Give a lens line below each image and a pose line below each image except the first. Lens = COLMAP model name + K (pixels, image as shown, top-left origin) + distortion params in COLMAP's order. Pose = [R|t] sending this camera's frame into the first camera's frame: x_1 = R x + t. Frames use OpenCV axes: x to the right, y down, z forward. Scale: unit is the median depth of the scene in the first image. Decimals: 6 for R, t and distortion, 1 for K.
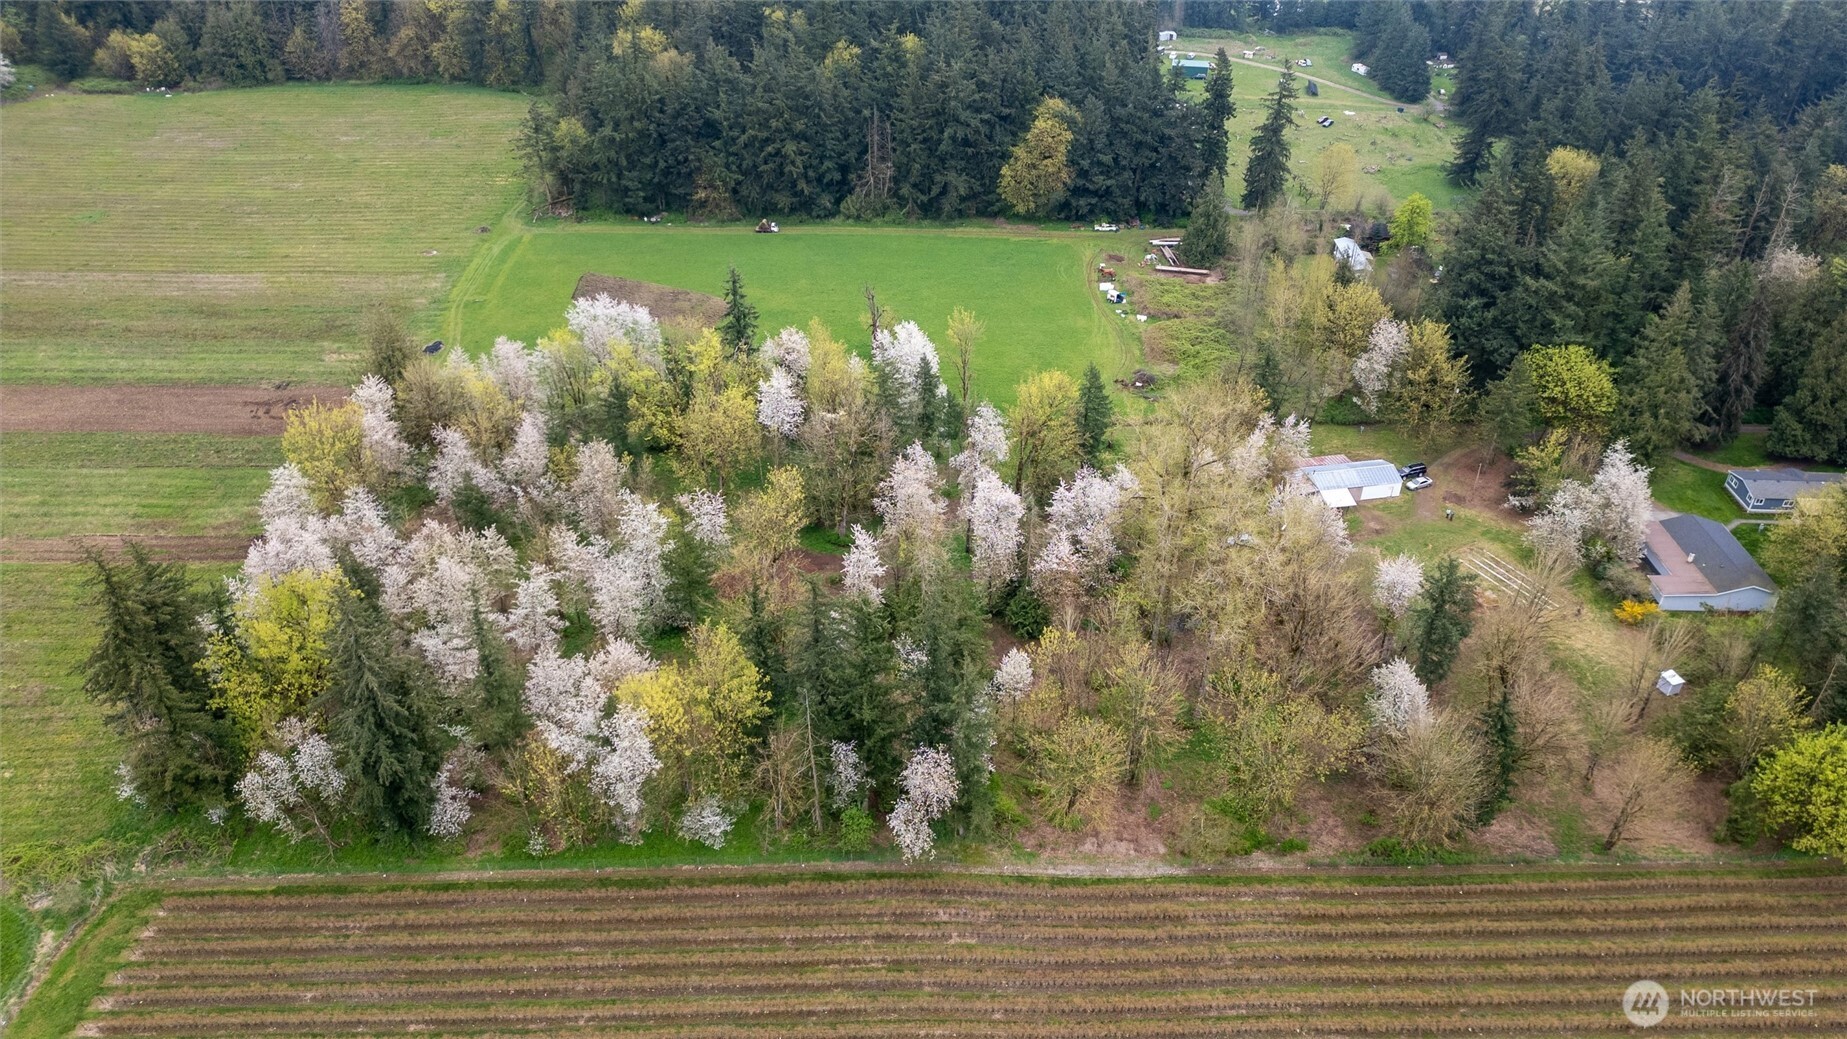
lens RADIAL K [[1291.7, 0, 923.5], [0, 1291.7, 519.5], [0, 0, 1]] dist [0.087670, -0.086358]
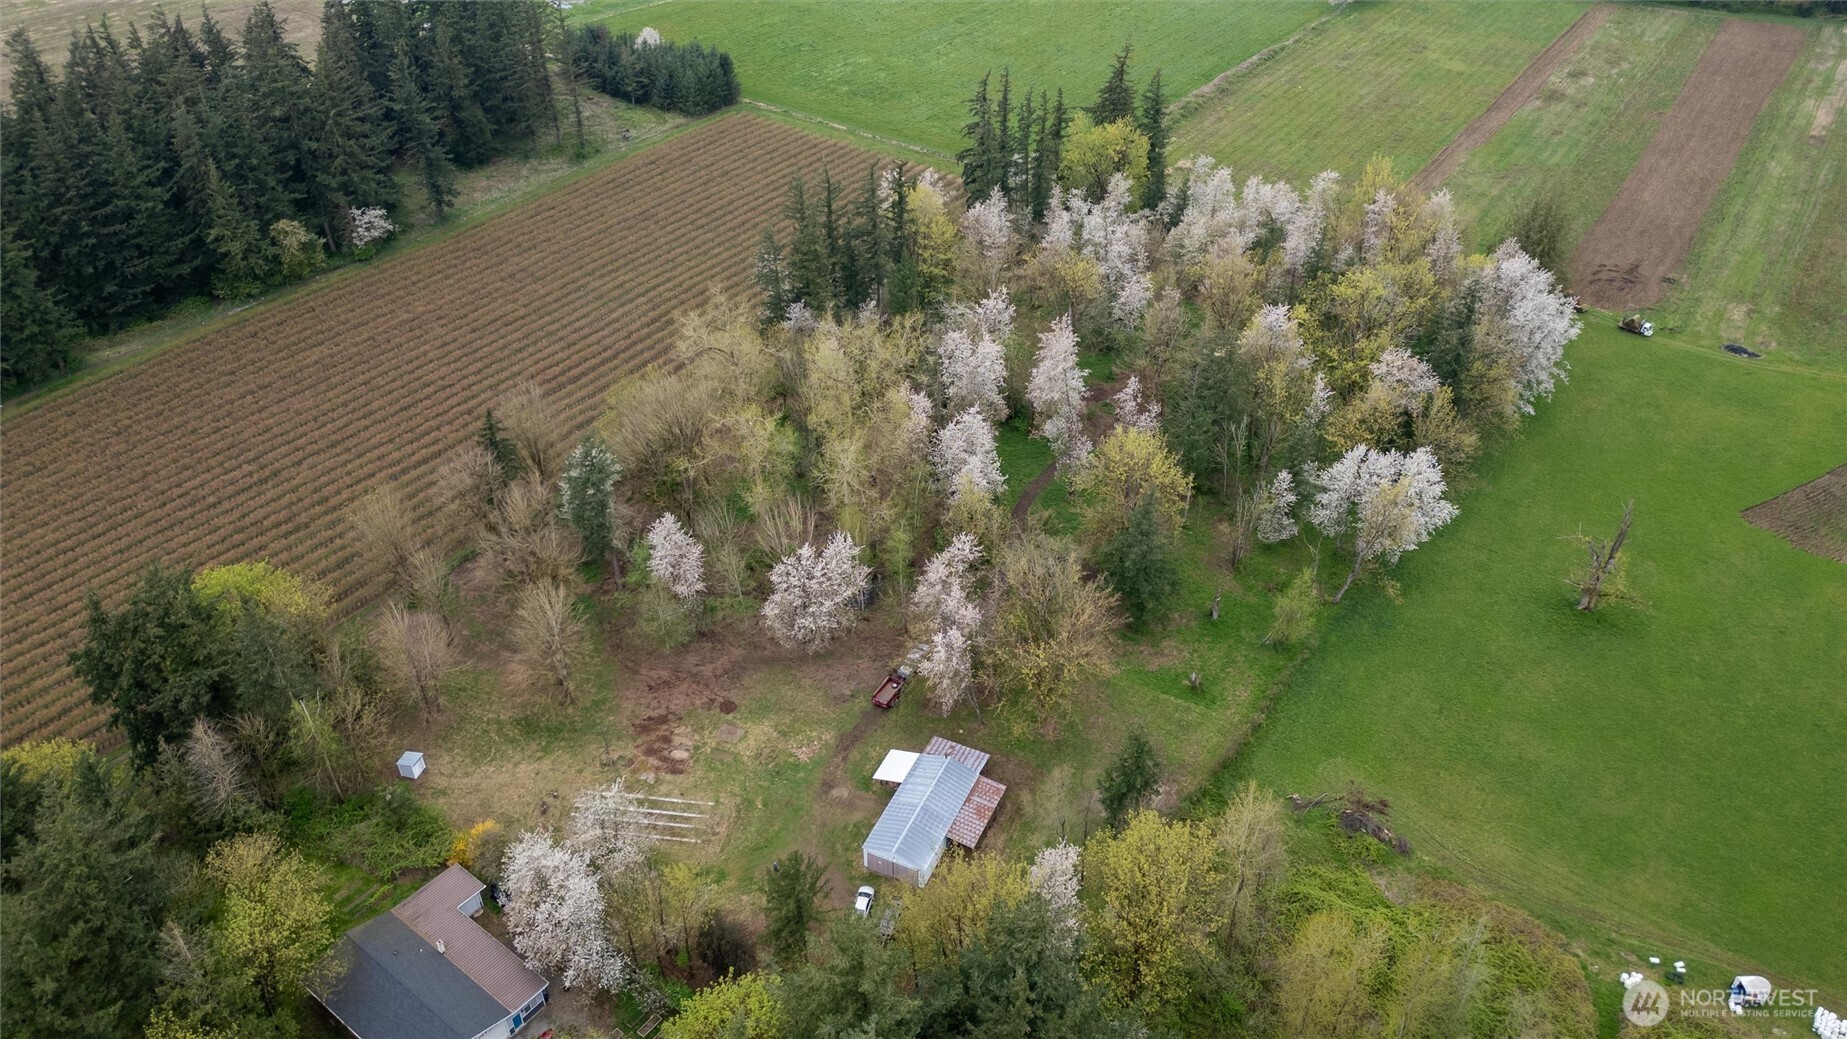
lens RADIAL K [[1291.7, 0, 923.5], [0, 1291.7, 519.5], [0, 0, 1]] dist [0.087670, -0.086358]
pose [[-0.587251, 0.477917, -0.653247, 0.475012], [-0.446812, 0.481546, 0.753971, -0.415332], [0.674904, 0.734649, -0.069250, 0.651926]]
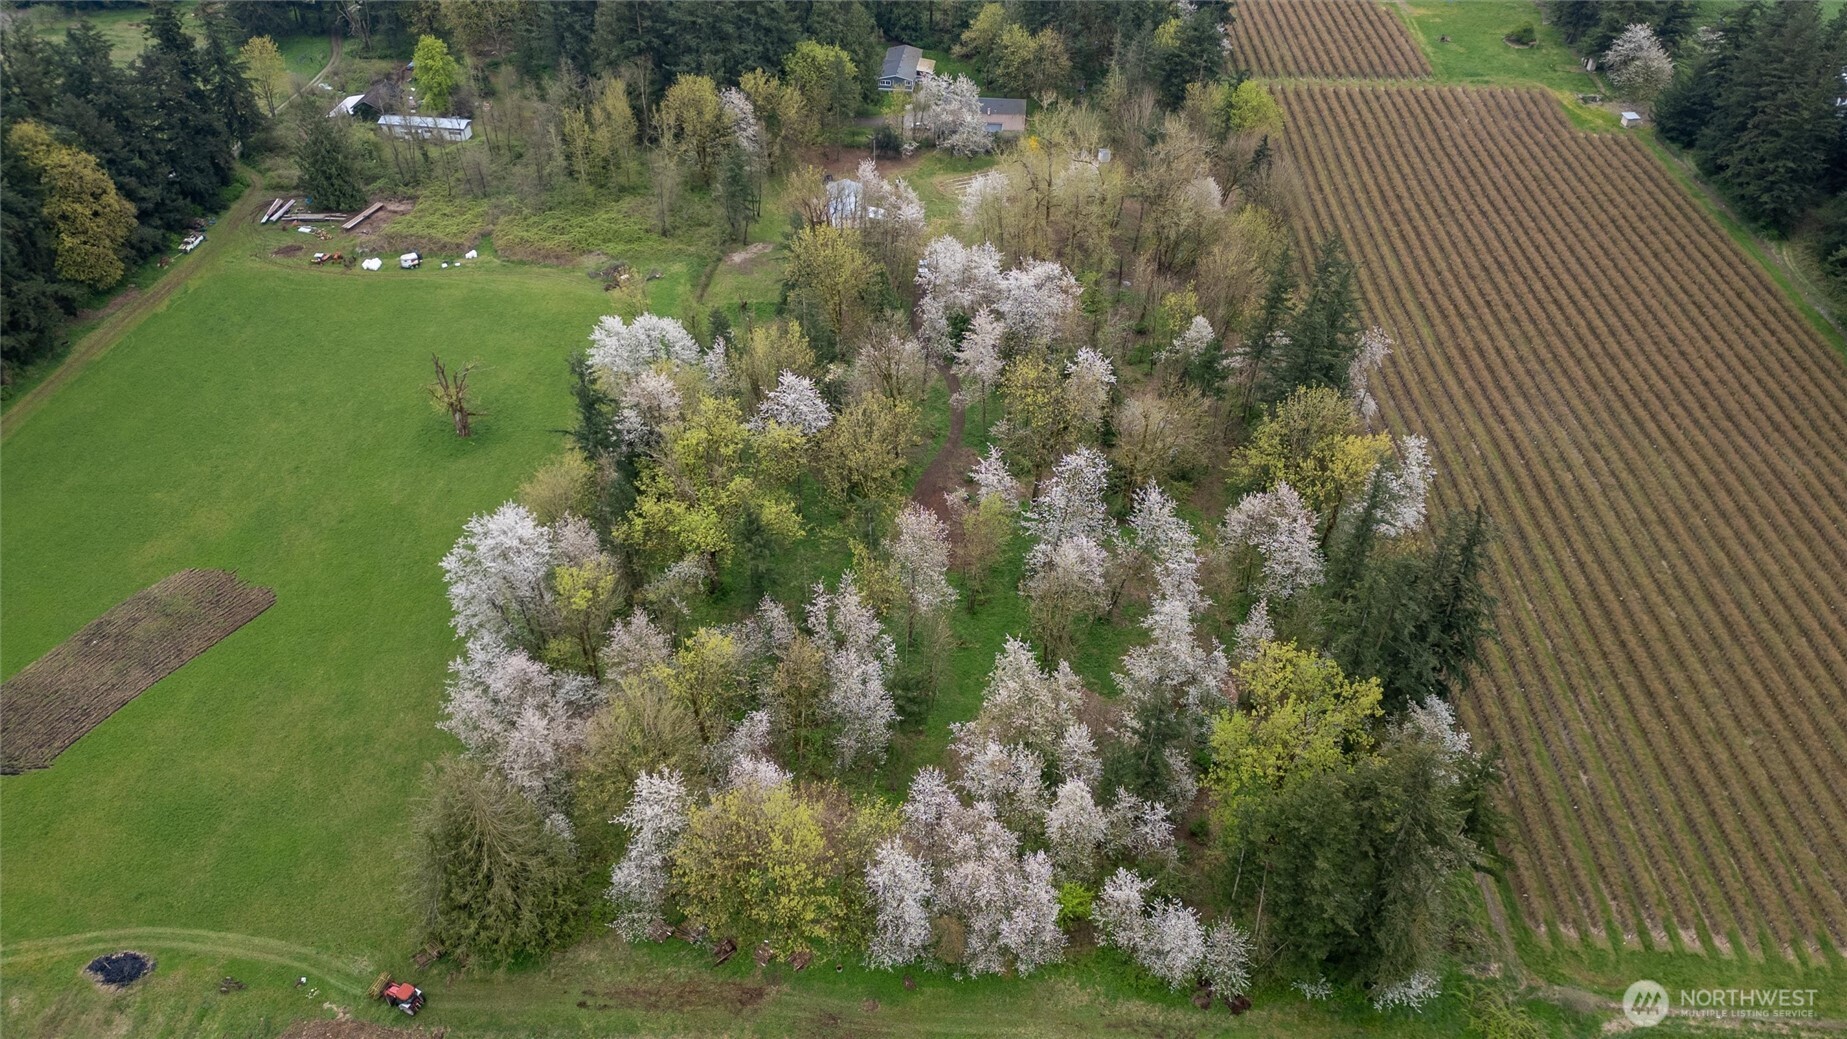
lens RADIAL K [[1291.7, 0, 923.5], [0, 1291.7, 519.5], [0, 0, 1]] dist [0.087670, -0.086358]
pose [[0.066641, -0.634448, 0.770088, -0.526636], [0.541403, 0.671296, 0.506205, -0.277140], [-0.838118, 0.383194, 0.388228, 0.414387]]
